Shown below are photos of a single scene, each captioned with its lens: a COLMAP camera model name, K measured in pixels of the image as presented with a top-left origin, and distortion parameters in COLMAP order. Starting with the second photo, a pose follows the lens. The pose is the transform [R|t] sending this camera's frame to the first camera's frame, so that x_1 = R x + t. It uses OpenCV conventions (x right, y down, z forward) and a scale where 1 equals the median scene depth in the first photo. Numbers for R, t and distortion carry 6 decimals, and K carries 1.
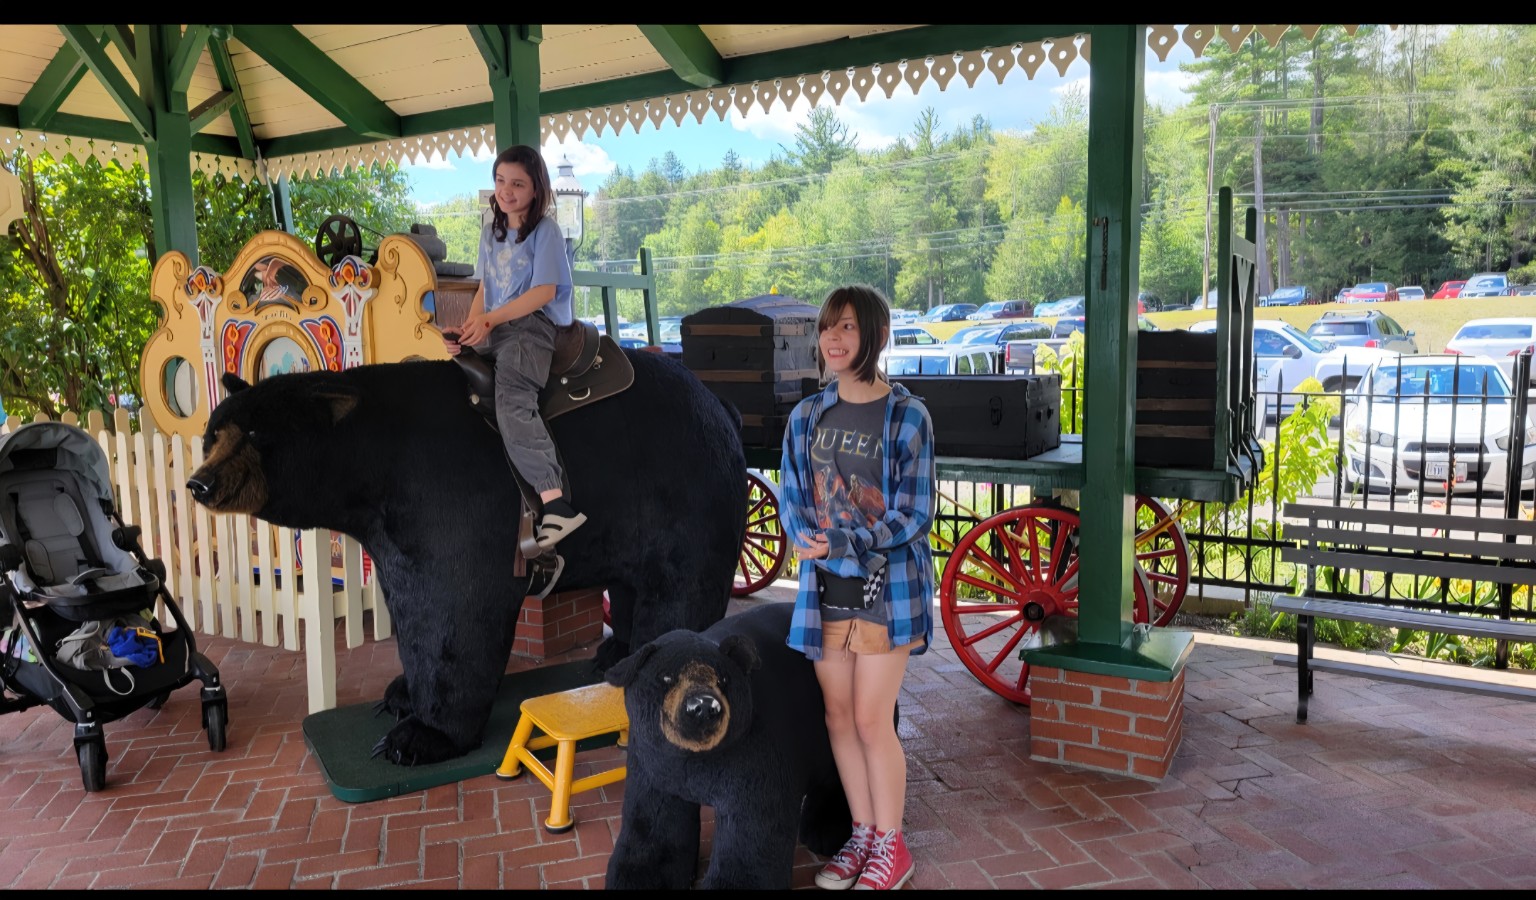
lens RADIAL K [[1106.5, 0, 766.1], [0, 1106.5, 476.8], [0, 0, 1]] dist [0.072829, -0.067589]
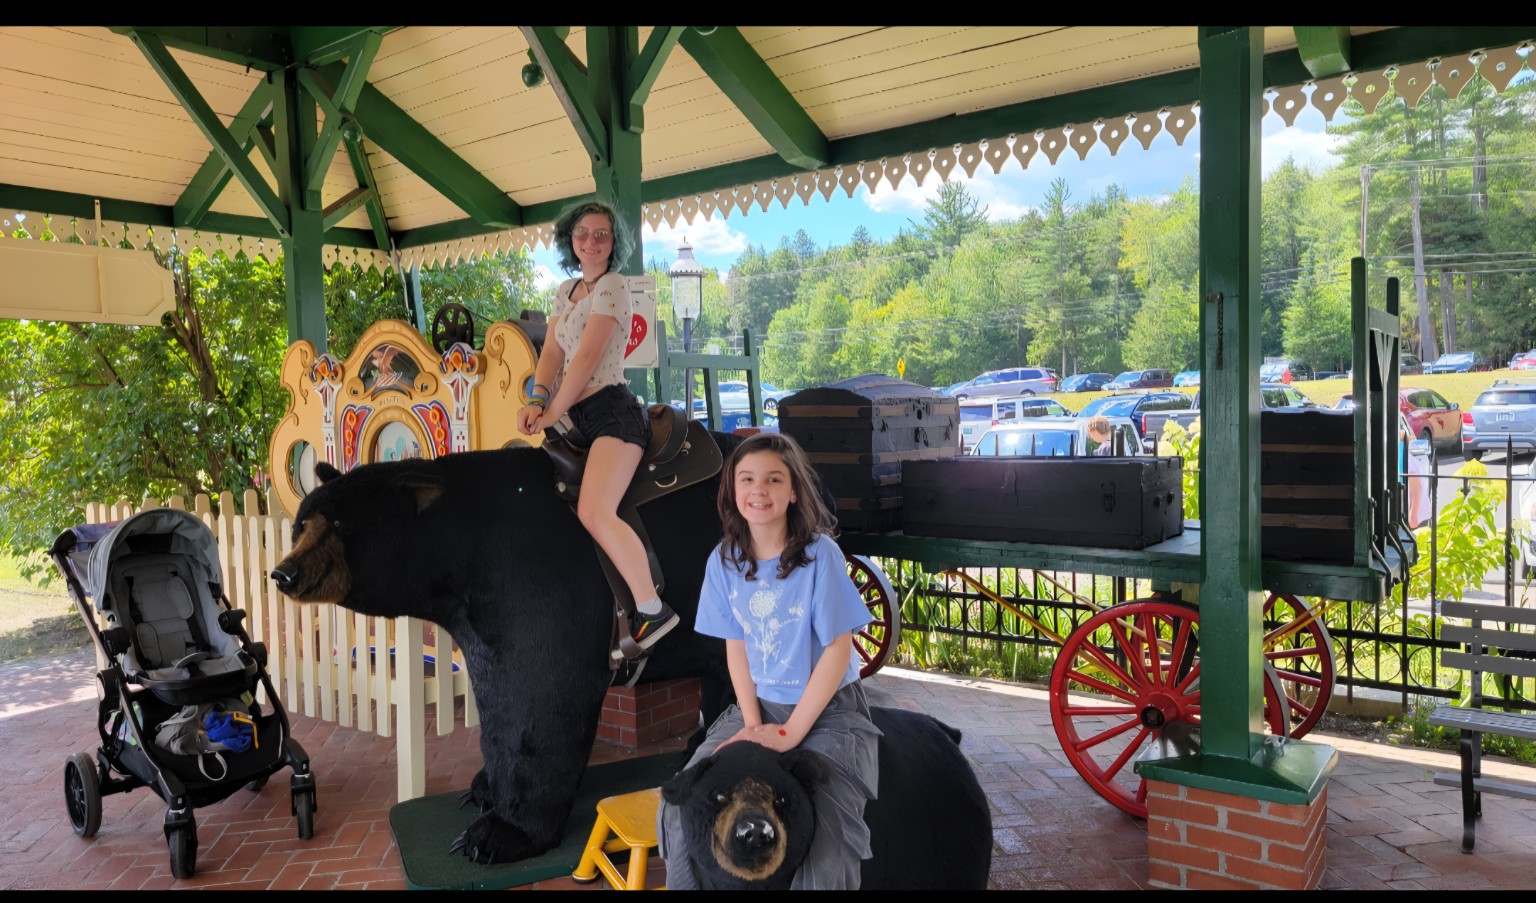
lens RADIAL K [[1106.5, 0, 769.8], [0, 1106.5, 473.2], [0, 0, 1]] dist [0.072829, -0.067589]
pose [[0.993329, -0.000853, -0.115314, 0.024367], [-0.006841, 0.997775, -0.066312, -0.011304], [0.115114, 0.066659, 0.991113, 0.027208]]
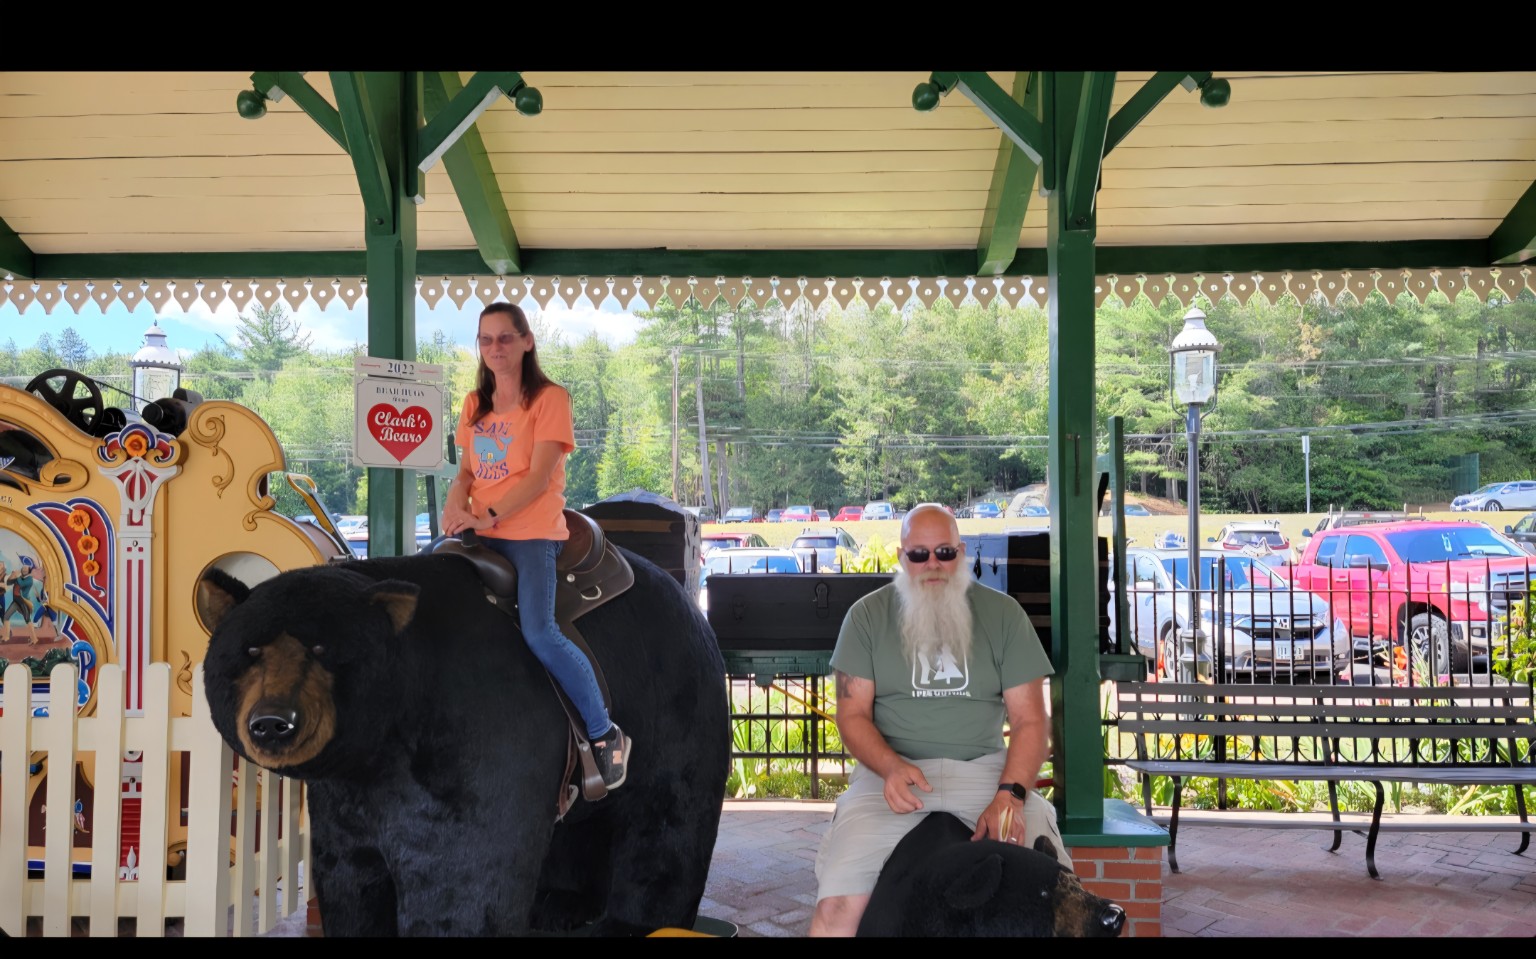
lens RADIAL K [[1089.0, 0, 777.5], [0, 1089.0, 516.4], [0, 0, 1]] dist [0.081186, -0.009538]
pose [[0.866803, 0.024650, 0.498041, -0.324553], [0.052156, 0.988817, -0.139713, -0.004122], [-0.495916, 0.147080, 0.855824, 0.121954]]
